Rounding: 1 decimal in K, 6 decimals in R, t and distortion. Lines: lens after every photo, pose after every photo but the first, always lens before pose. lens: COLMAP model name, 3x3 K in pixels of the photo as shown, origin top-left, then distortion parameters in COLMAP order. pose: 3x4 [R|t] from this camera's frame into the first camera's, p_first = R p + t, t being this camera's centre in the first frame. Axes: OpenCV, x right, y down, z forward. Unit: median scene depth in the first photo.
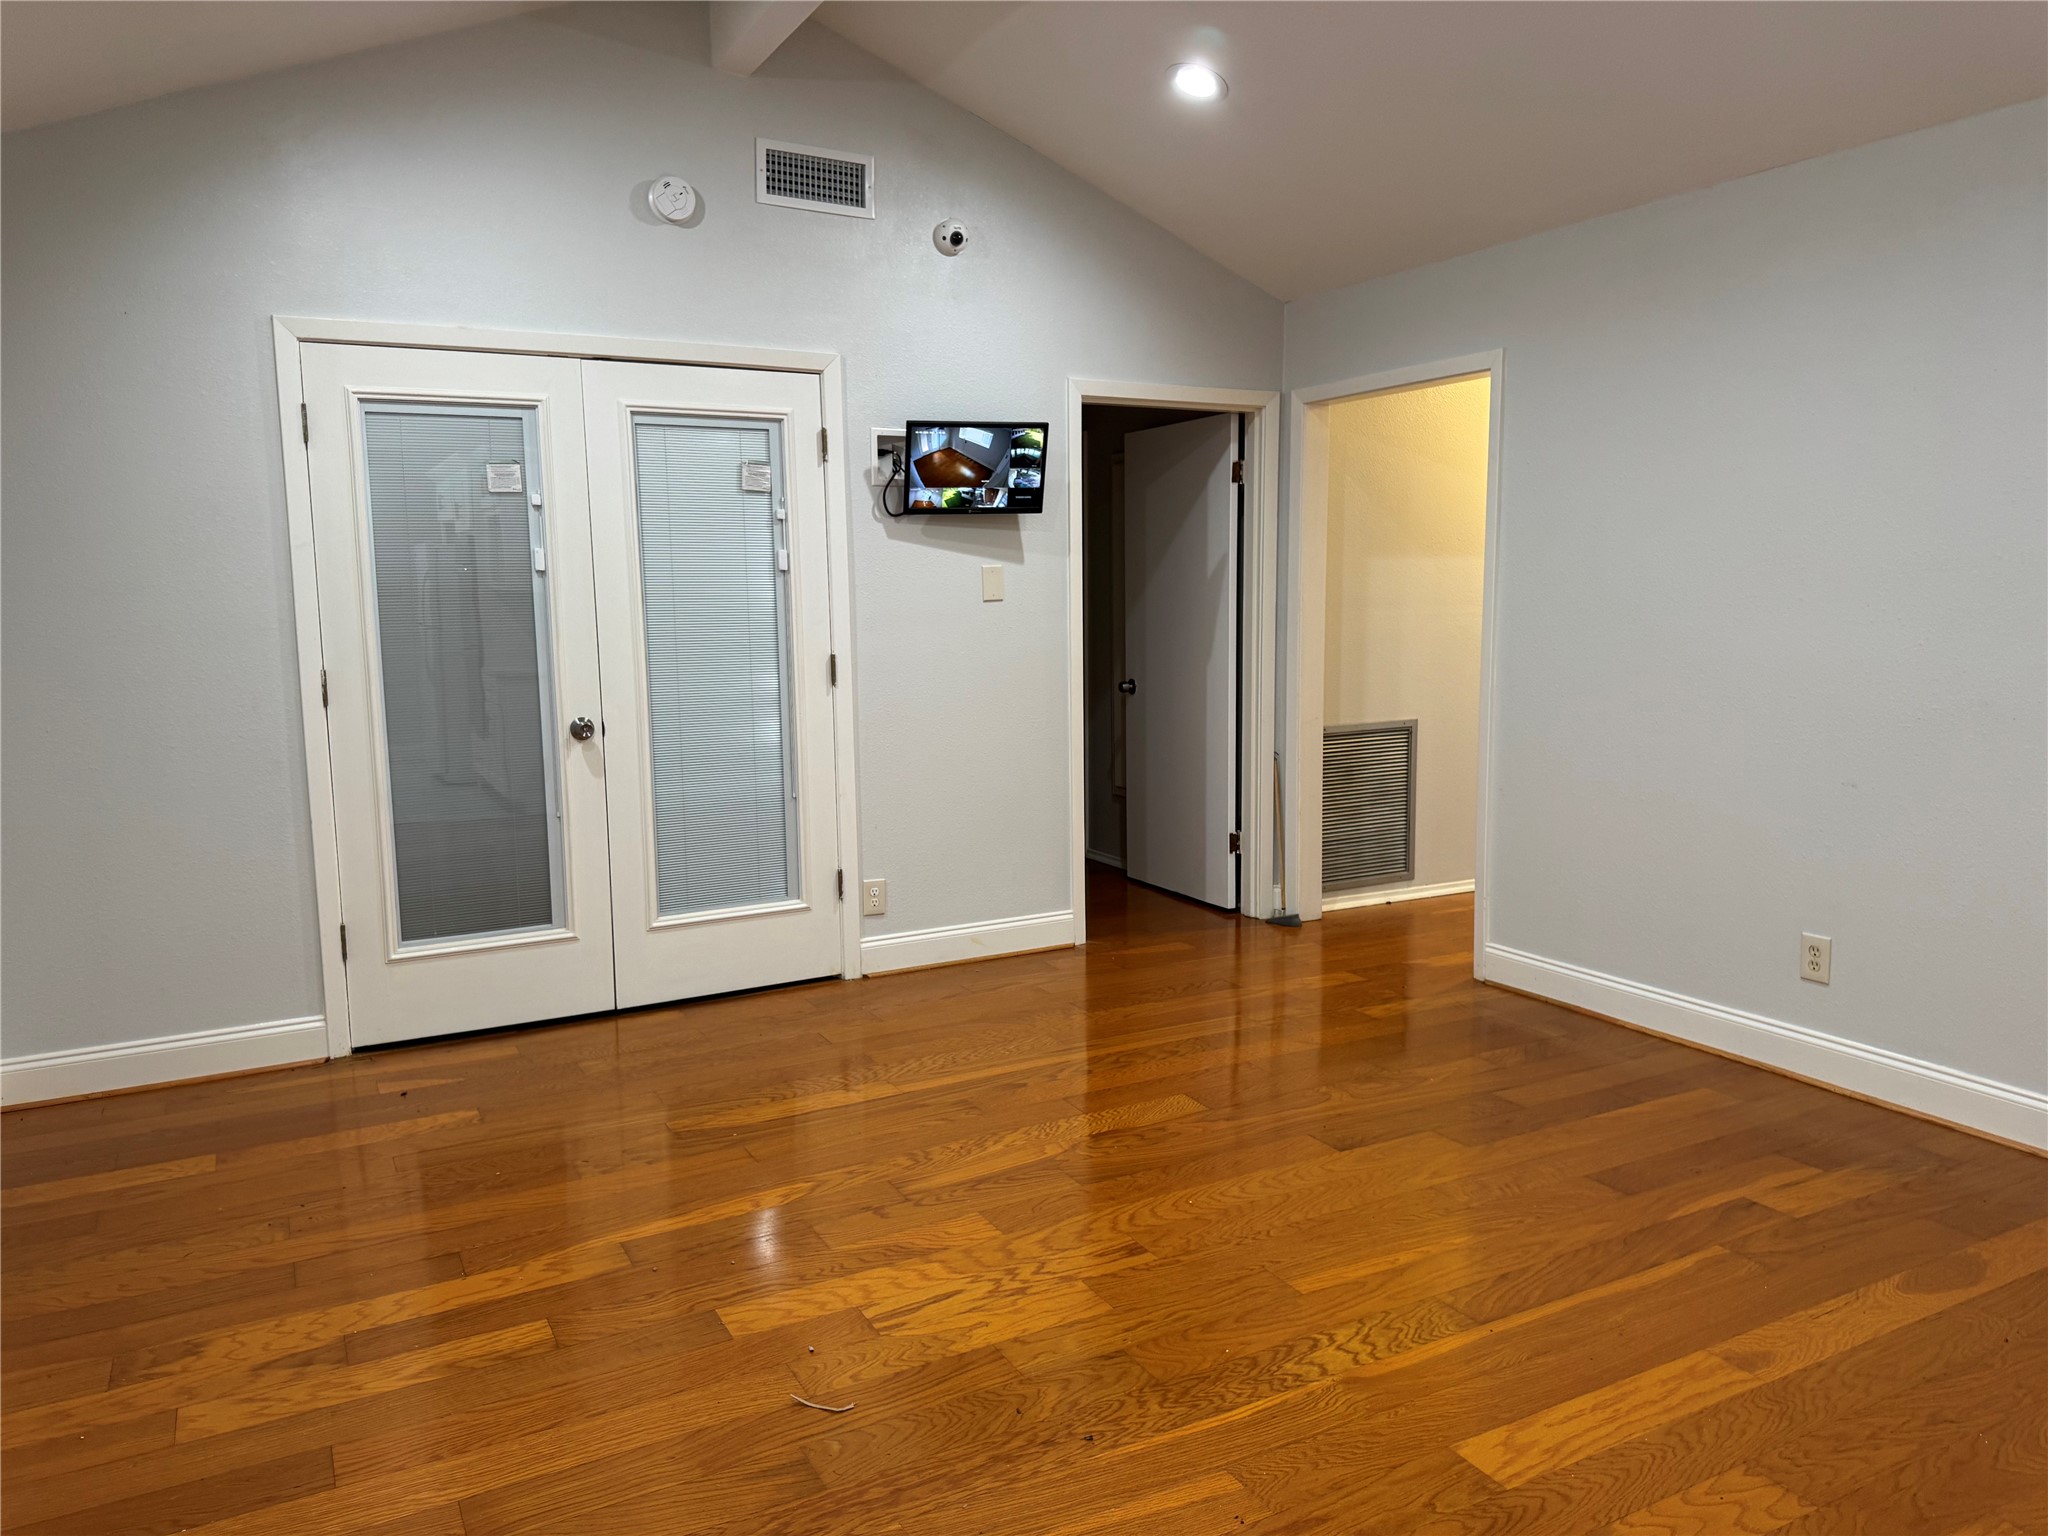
lens RADIAL K [[1428.7, 0, 1028.5], [0, 1428.7, 776.7], [0, 0, 1]] dist [0.147397, -0.301821]
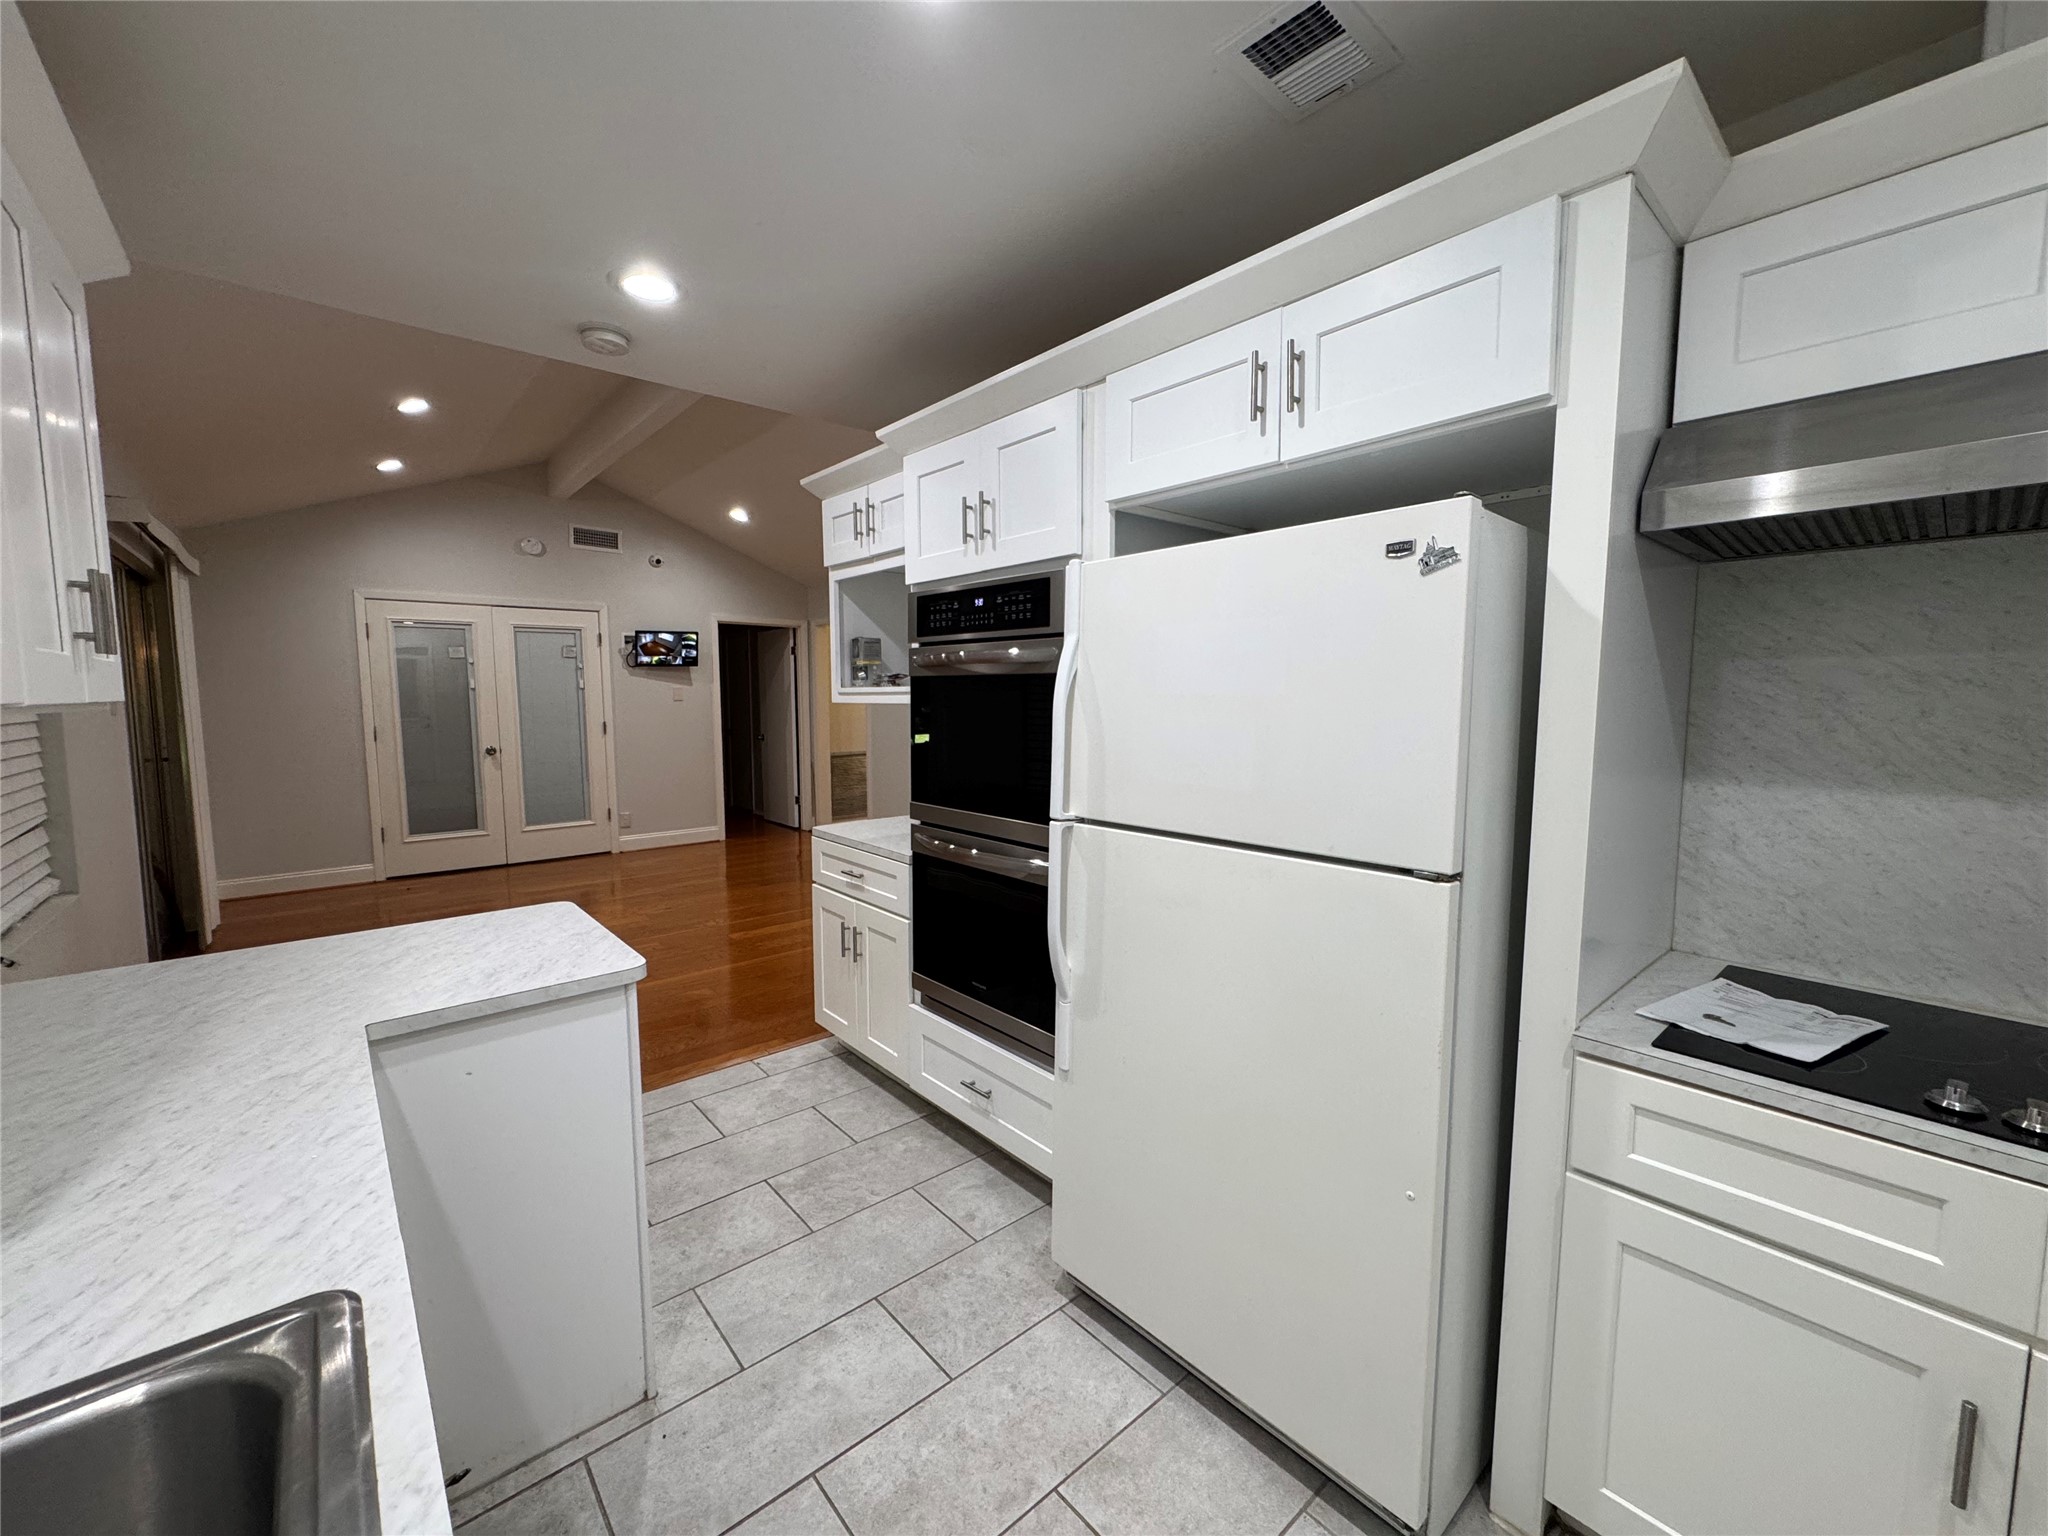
lens RADIAL K [[817.0, 0, 1024.0], [0, 817.0, 768.0], [0, 0, 1]] dist [-0.002296, -0.000159]
pose [[0.976520, -0.009888, 0.215198, 0.275615], [0.018815, 0.999043, -0.039476, 0.067010], [-0.214601, 0.042598, 0.975772, -0.552846]]
